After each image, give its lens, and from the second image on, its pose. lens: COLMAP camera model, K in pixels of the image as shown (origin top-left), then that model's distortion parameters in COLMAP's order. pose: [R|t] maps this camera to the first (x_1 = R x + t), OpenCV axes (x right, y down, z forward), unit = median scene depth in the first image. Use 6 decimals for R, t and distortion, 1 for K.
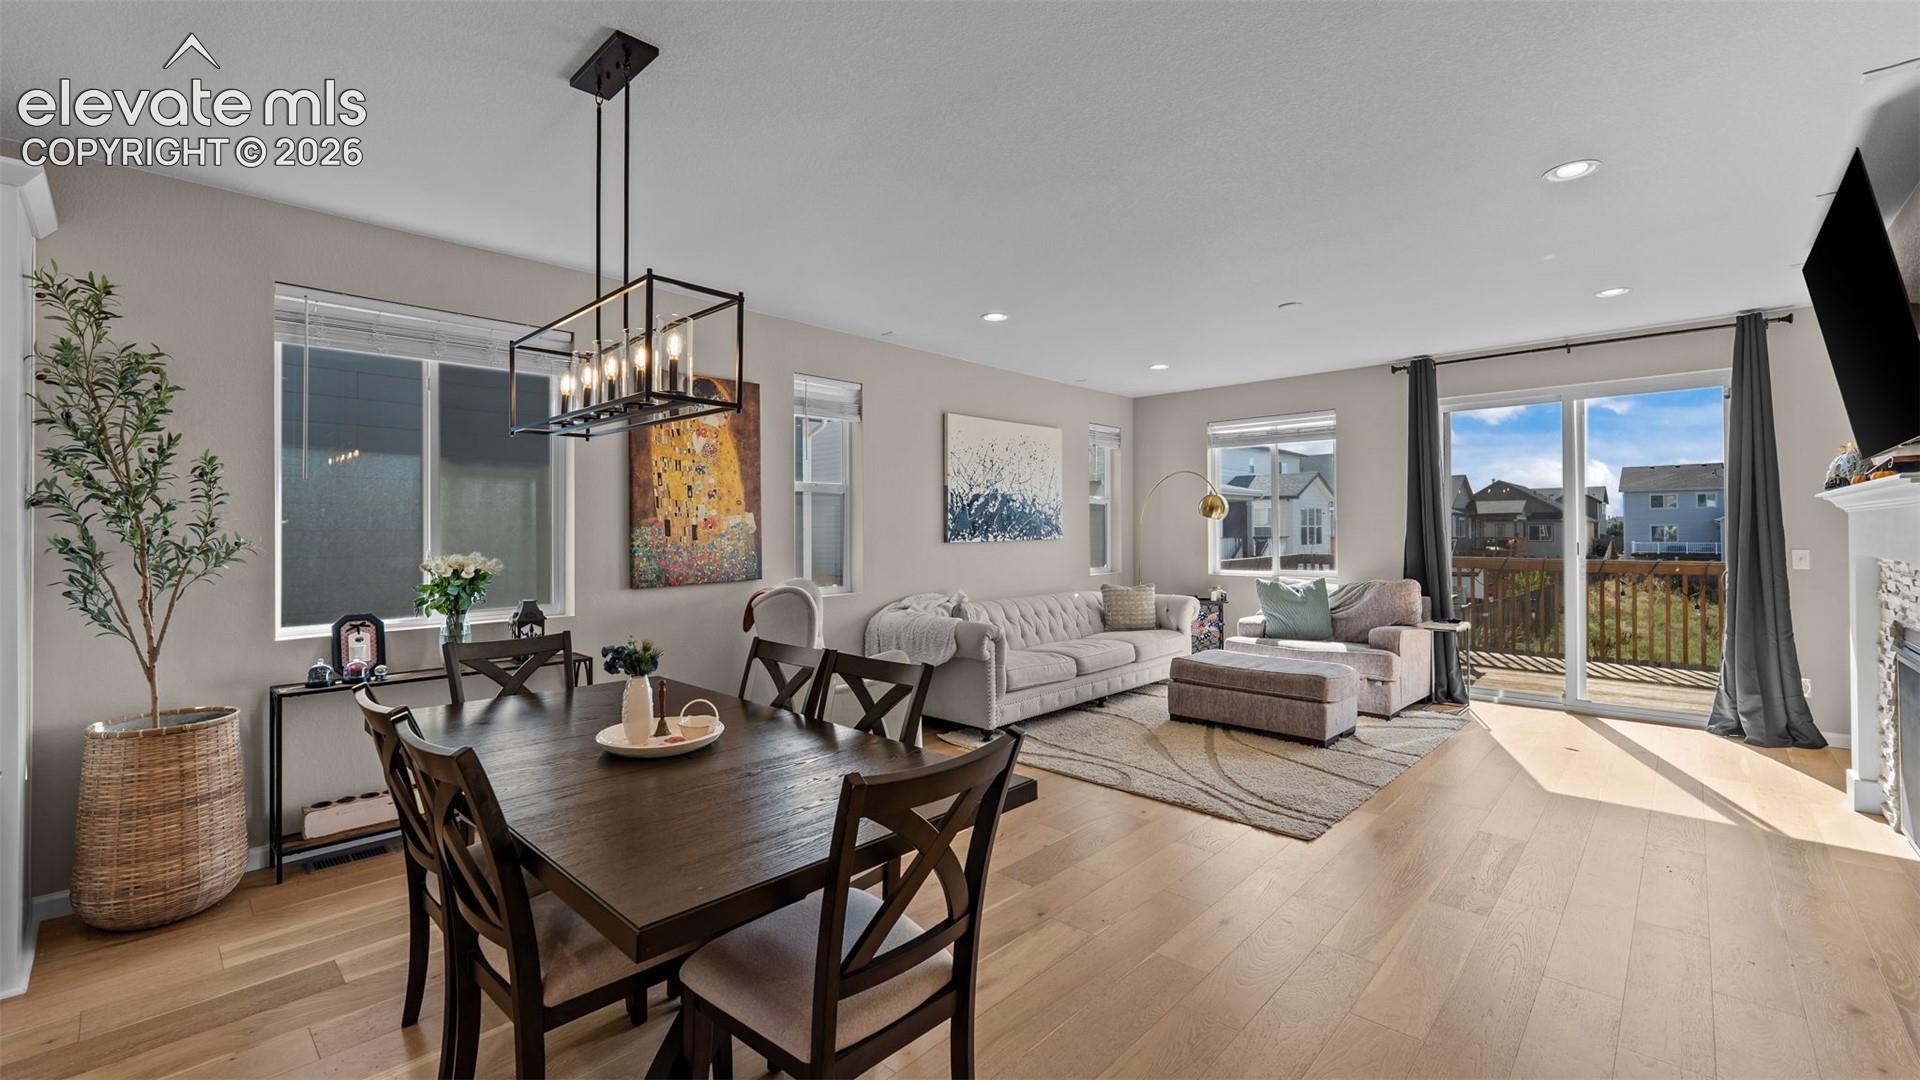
lens RADIAL K [[780.9, 0, 958.7], [0, 780.9, 521.2], [0, 0, 1]] dist [-0.000618, -0.000063]
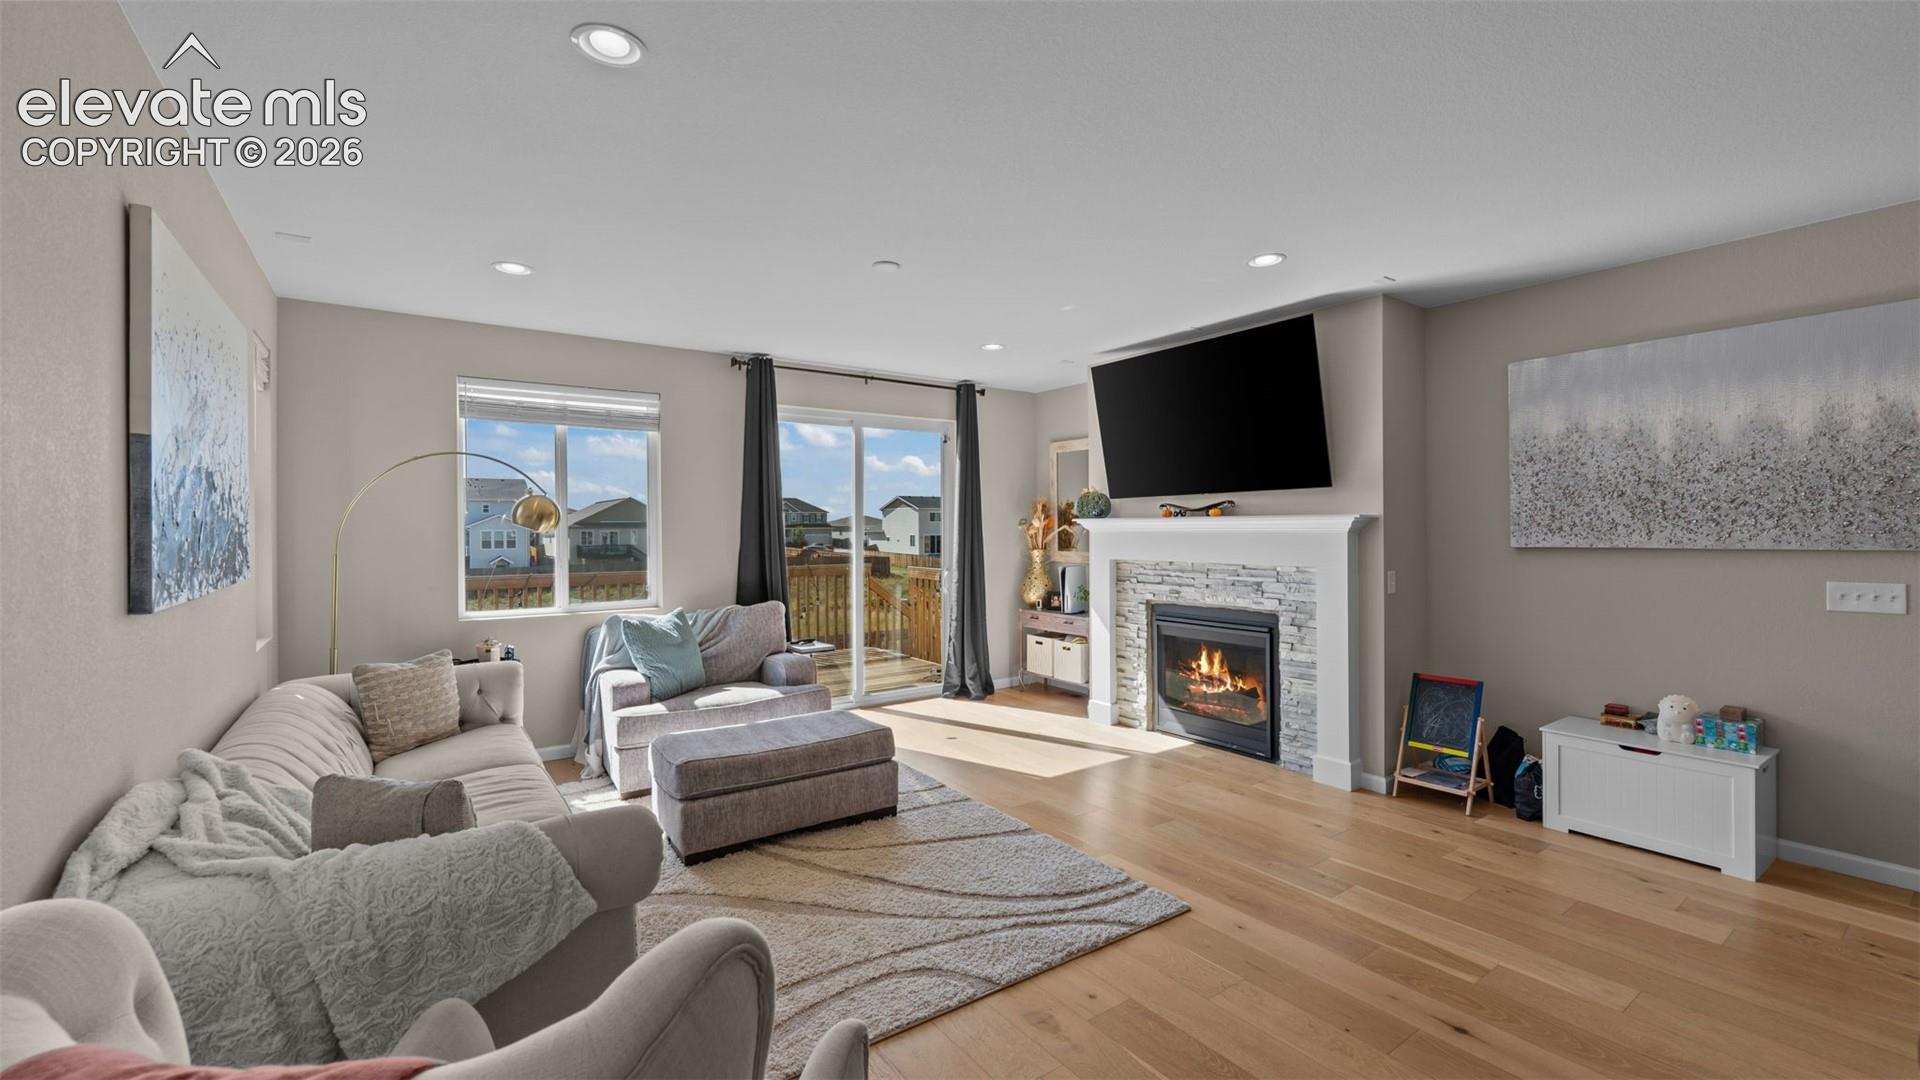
lens RADIAL K [[780.8, 0, 957.7], [0, 780.8, 530.1], [0, 0, 1]] dist [0.000103, -0.000055]
pose [[0.196276, 0.000925, 0.980548, -0.331667], [-0.005498, 0.999985, 0.000157, -0.010739], [-0.980533, -0.005422, 0.196279, 0.777796]]
